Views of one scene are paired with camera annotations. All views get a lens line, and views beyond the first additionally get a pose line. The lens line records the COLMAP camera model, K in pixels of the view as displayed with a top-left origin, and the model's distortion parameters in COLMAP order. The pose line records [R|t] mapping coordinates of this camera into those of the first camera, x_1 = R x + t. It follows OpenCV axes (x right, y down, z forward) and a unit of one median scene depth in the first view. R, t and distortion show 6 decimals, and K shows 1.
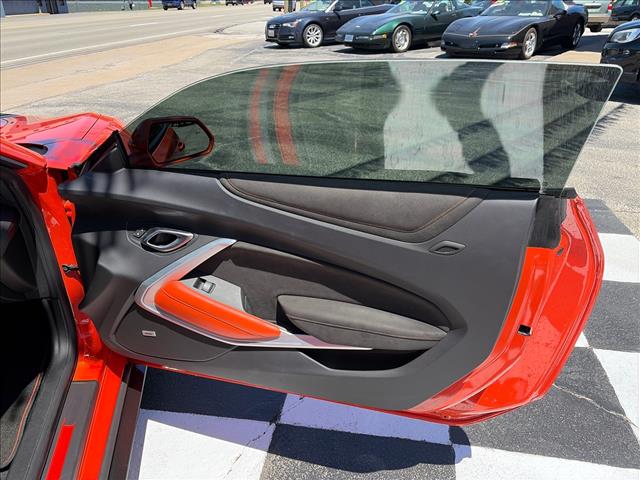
lens RADIAL K [[483.2, 0, 320.1], [0, 483.2, 236.9], [0, 0, 1]] dist [0.030471, -0.025515]
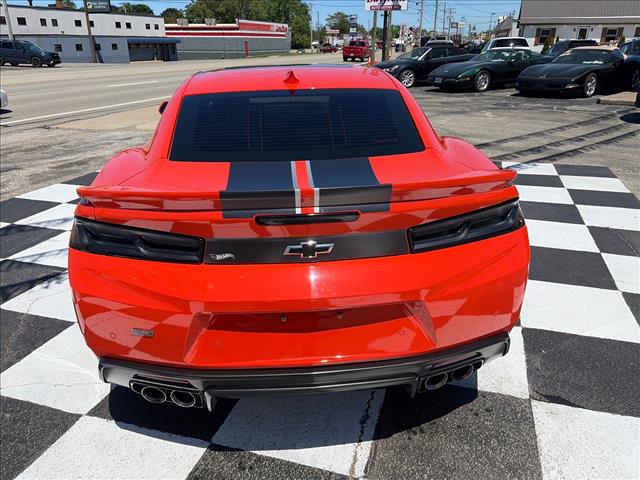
lens RADIAL K [[483.2, 0, 320.9], [0, 483.2, 238.4], [0, 0, 1]] dist [0.030471, -0.025515]
pose [[0.989394, 0.054810, -0.134521, -0.050070], [-0.065622, 0.994846, -0.077304, 0.111174], [0.129590, 0.085312, 0.987891, -0.235711]]
